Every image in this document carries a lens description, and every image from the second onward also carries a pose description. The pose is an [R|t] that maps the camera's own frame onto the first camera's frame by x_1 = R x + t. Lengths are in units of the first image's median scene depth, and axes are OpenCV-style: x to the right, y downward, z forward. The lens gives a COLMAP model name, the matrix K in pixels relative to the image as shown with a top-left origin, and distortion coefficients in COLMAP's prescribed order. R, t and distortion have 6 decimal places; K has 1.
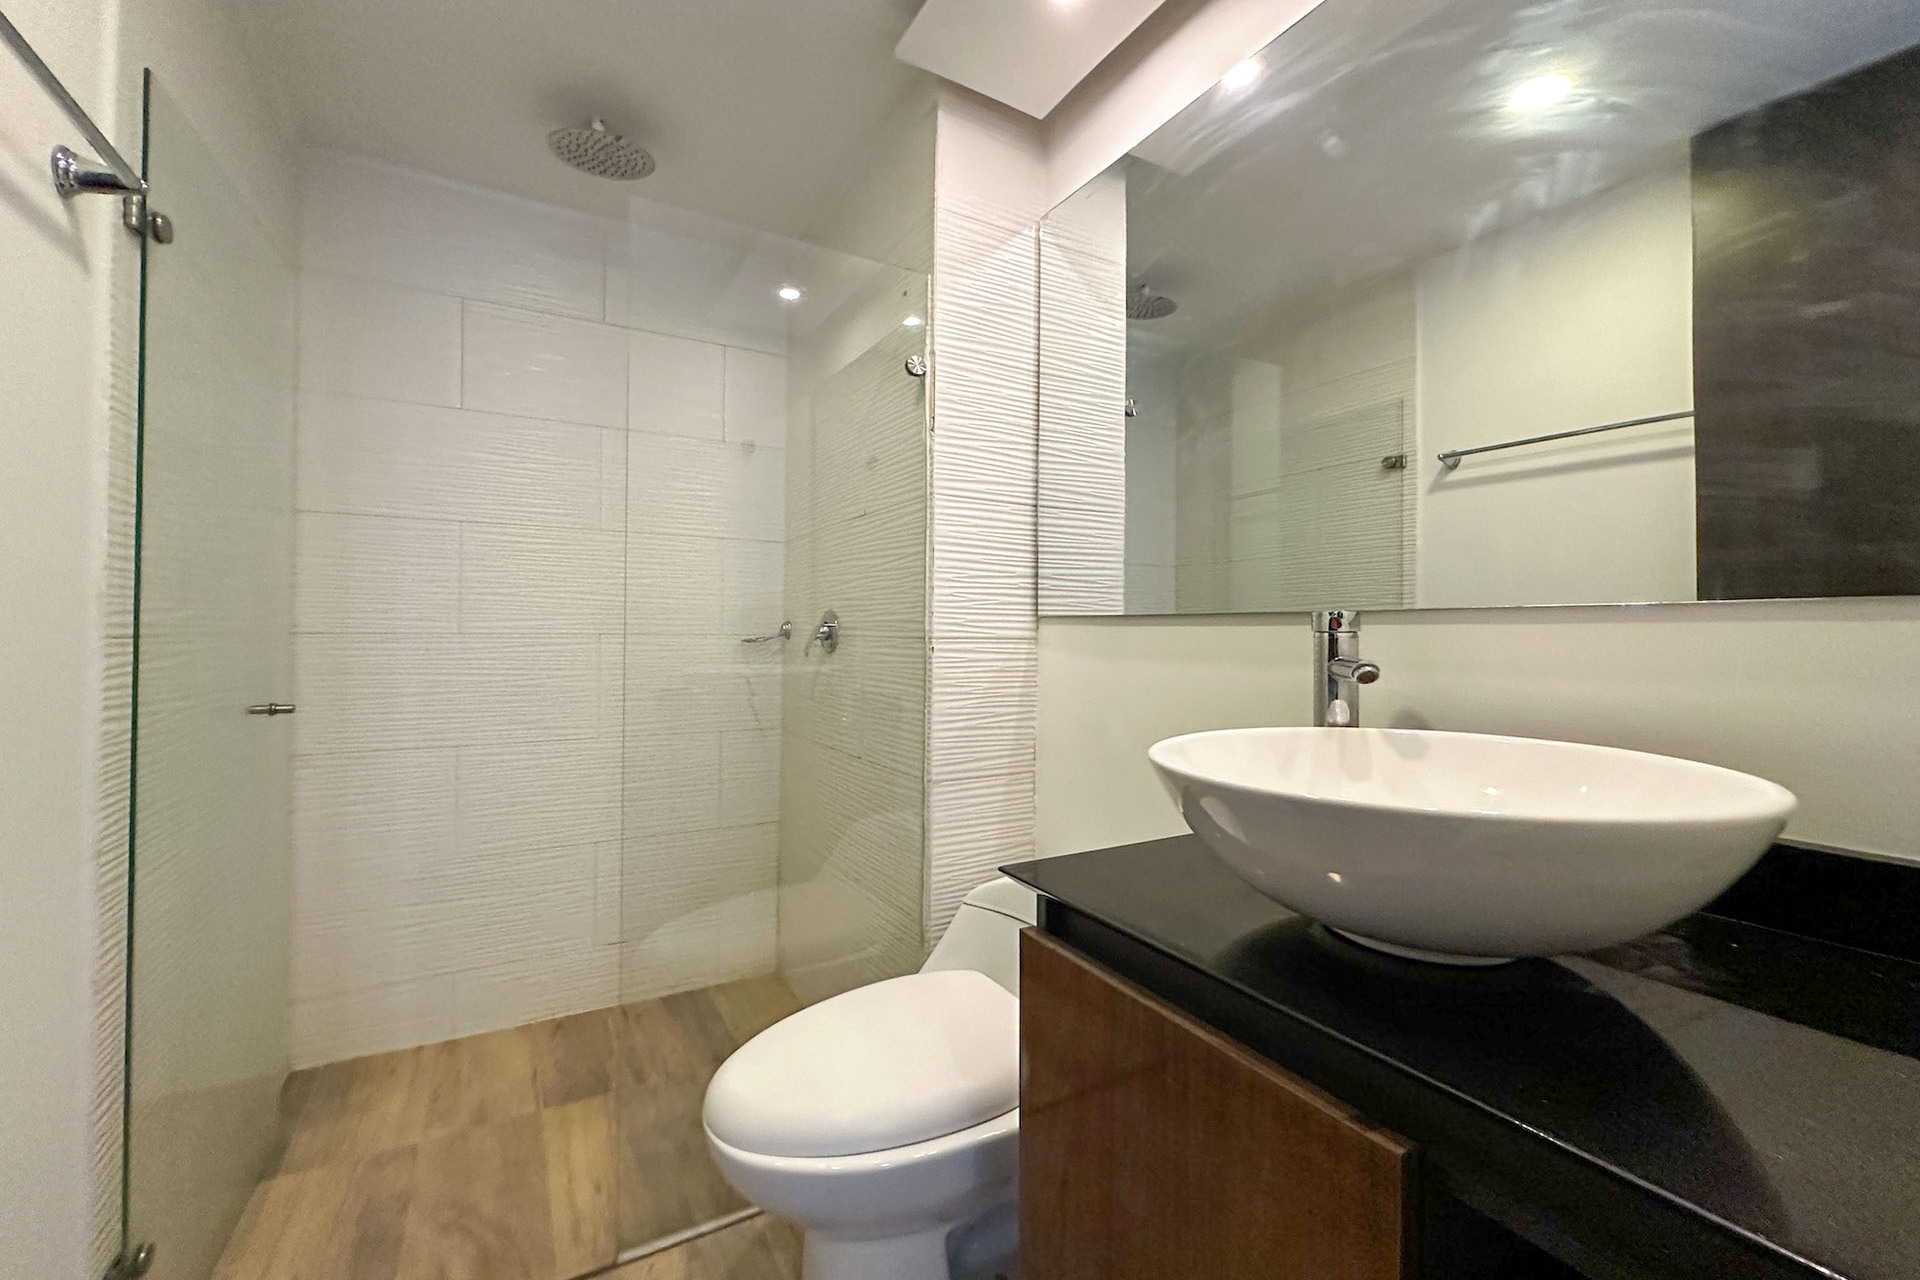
lens RADIAL K [[783.5, 0, 966.9], [0, 783.5, 638.4], [0, 0, 1]] dist [-0.007286, 0.000713]
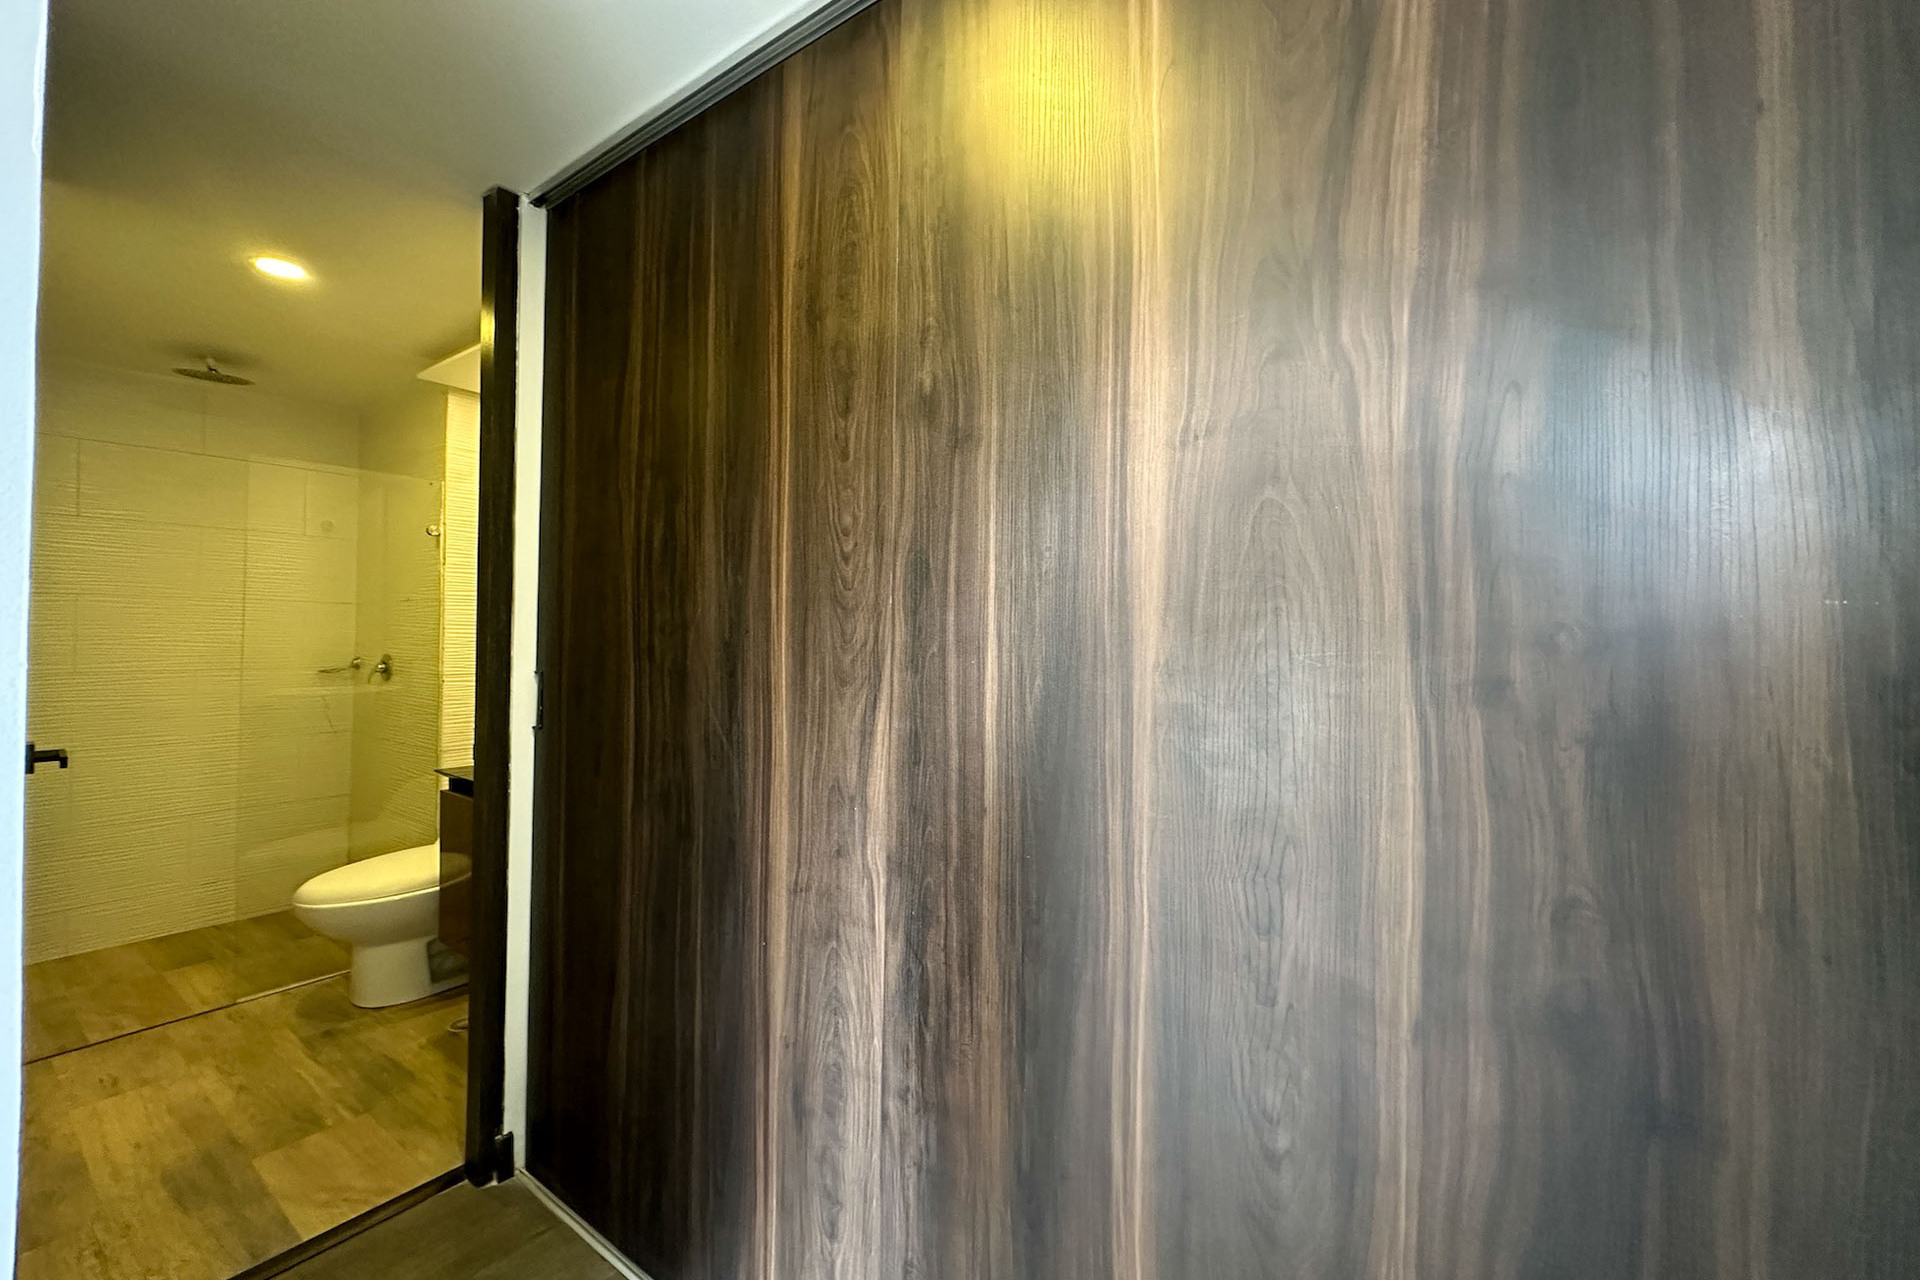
lens RADIAL K [[783.5, 0, 958.5], [0, 783.5, 644.2], [0, 0, 1]] dist [-0.007286, 0.000713]
pose [[0.920927, 0.006361, 0.389682, 0.286220], [-0.007899, 0.999966, 0.002343, -0.069384], [-0.389654, -0.005236, 0.920946, -0.950044]]
